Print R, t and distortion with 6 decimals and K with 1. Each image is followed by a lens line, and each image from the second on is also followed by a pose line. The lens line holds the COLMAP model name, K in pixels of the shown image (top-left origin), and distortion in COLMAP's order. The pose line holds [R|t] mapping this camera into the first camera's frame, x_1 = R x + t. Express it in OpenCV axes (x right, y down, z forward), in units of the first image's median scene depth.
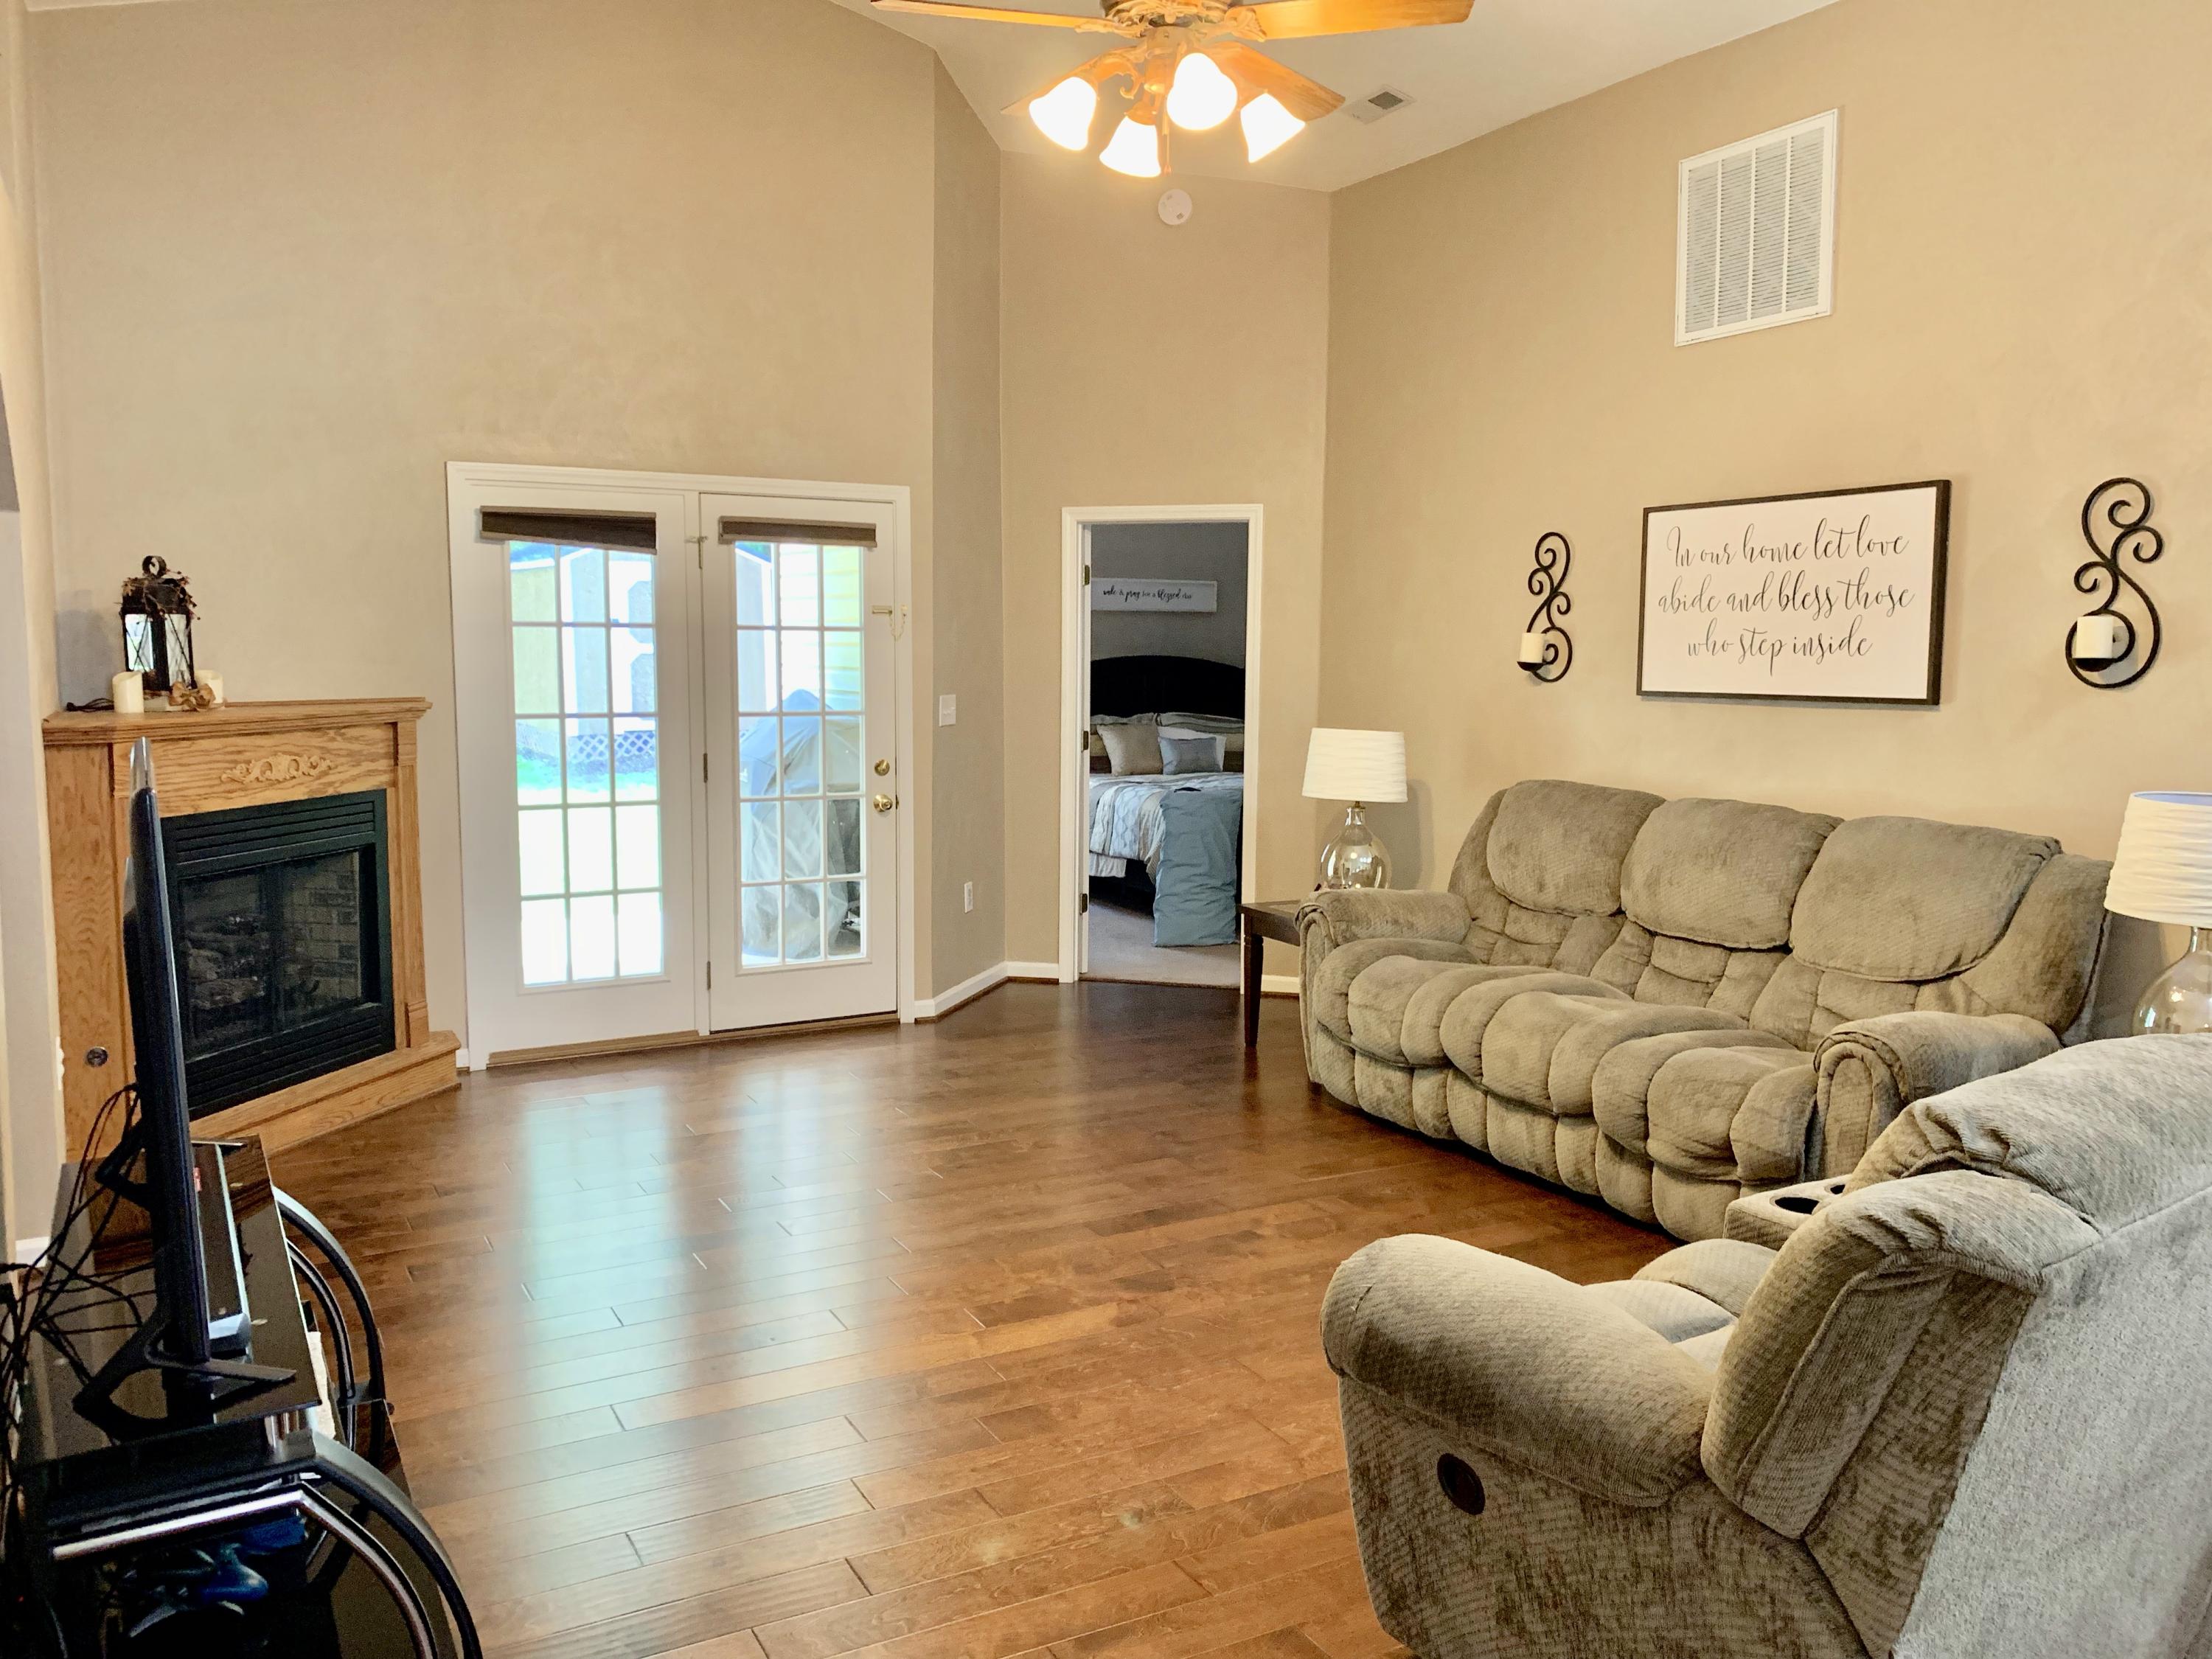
lens RADIAL K [[1676.2, 0, 1106.0], [0, 1676.2, 815.6], [0, 0, 1]] dist [0.019538, -0.029355]
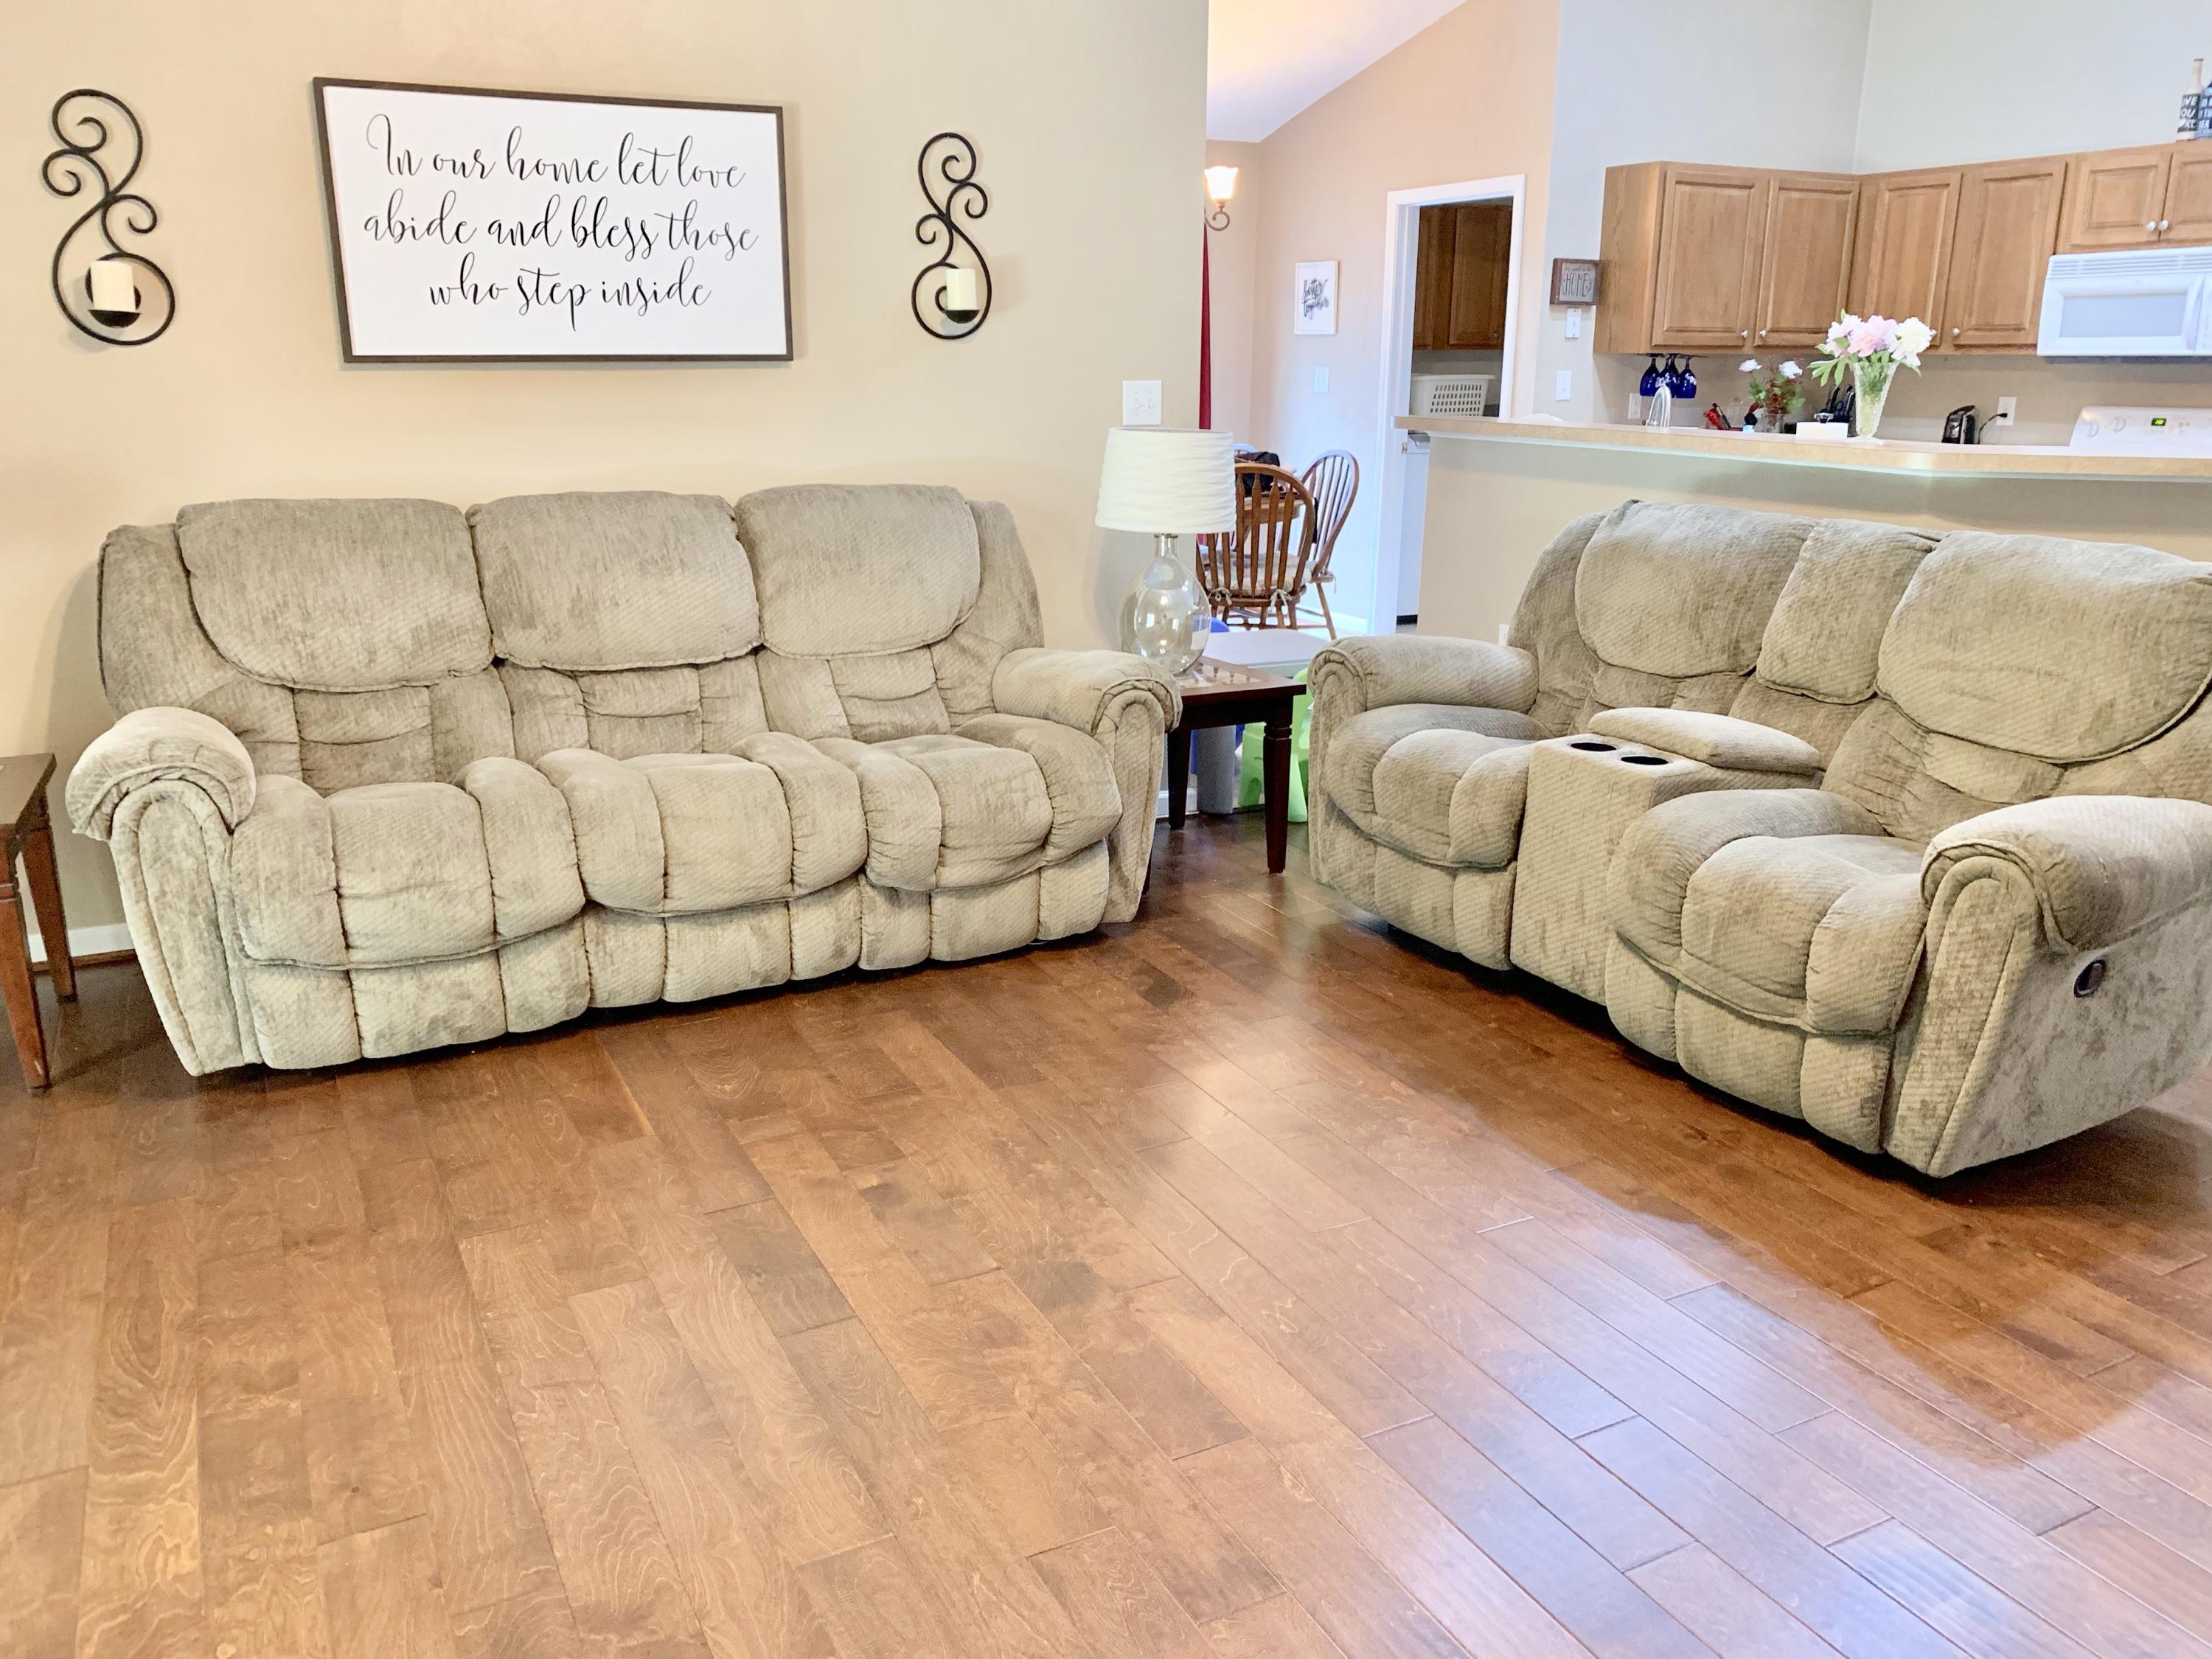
lens RADIAL K [[1676.2, 0, 1083.3], [0, 1676.2, 816.4], [0, 0, 1]] dist [0.019538, -0.029355]
pose [[0.035932, -0.283909, 0.958178, -0.453742], [0.094050, 0.955502, 0.279589, -0.066475], [-0.994919, 0.080070, 0.061034, 0.763591]]
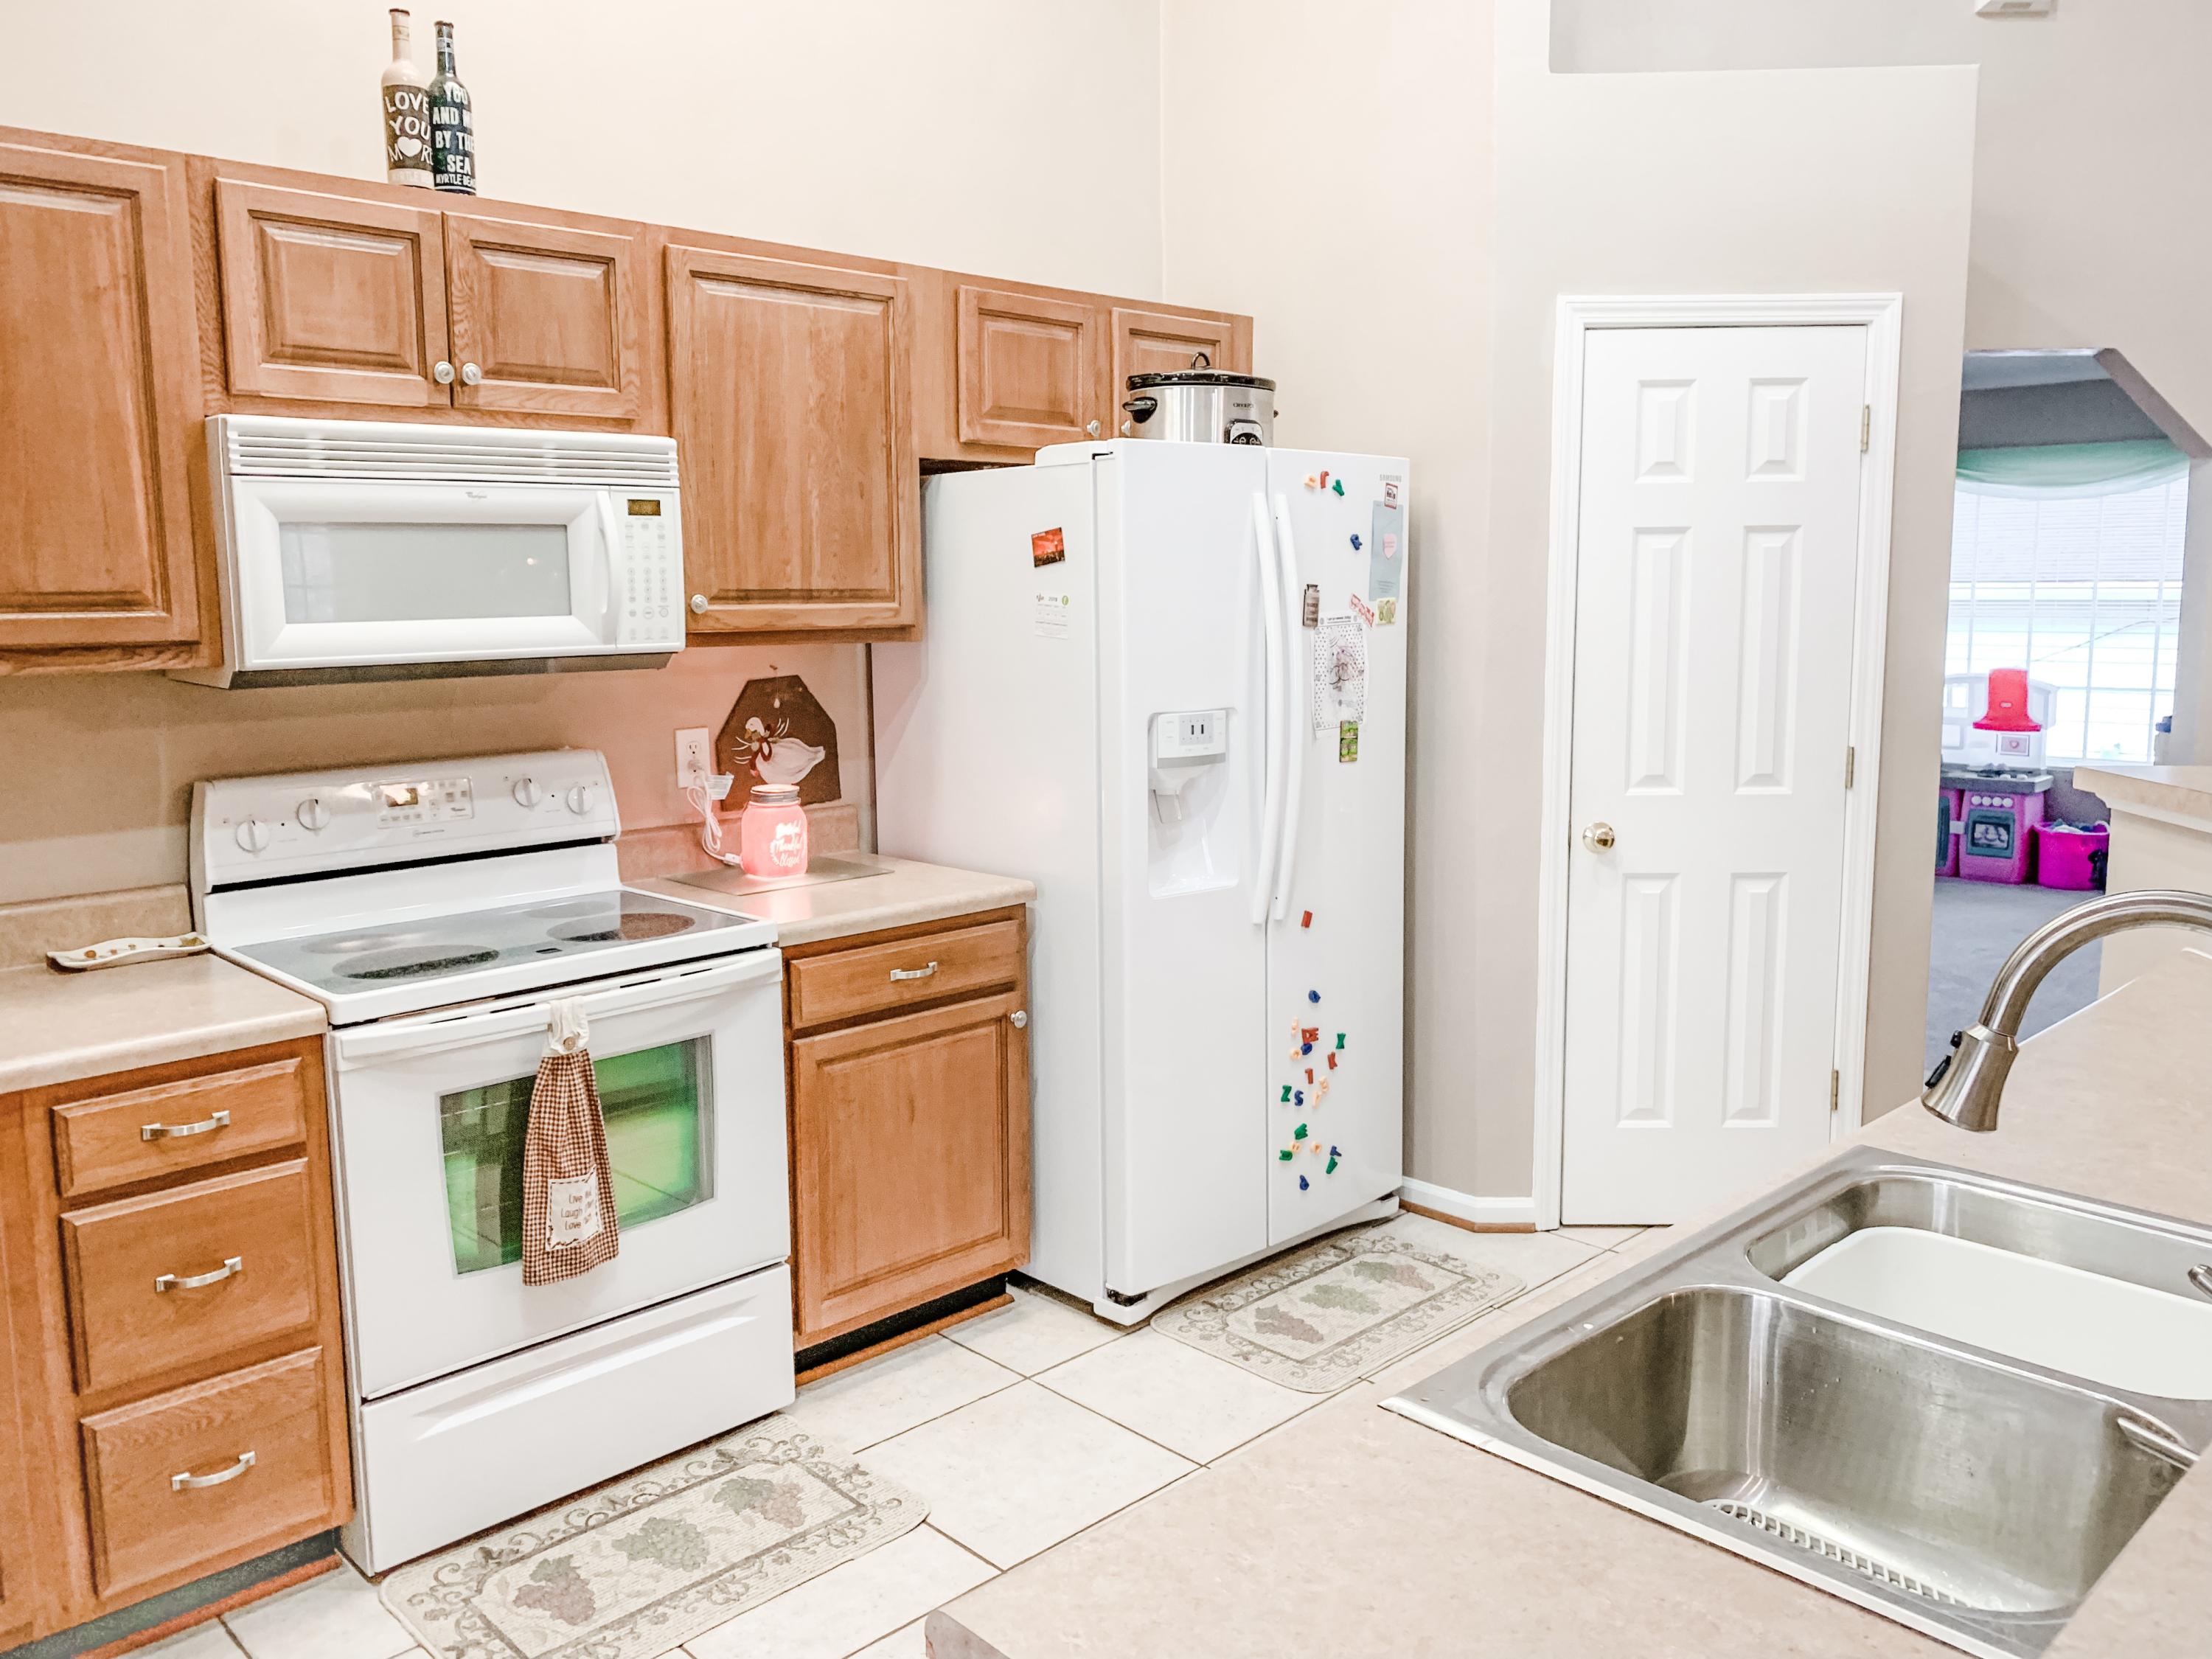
lens RADIAL K [[1685.4, 0, 1082.9], [0, 1685.4, 817.2], [0, 0, 1]] dist [0.018081, -0.030405]
pose [[-0.969880, 0.025531, -0.242243, 0.880062], [-0.030733, 0.973719, 0.225669, -0.050870], [0.241638, 0.226317, -0.943606, 0.609404]]
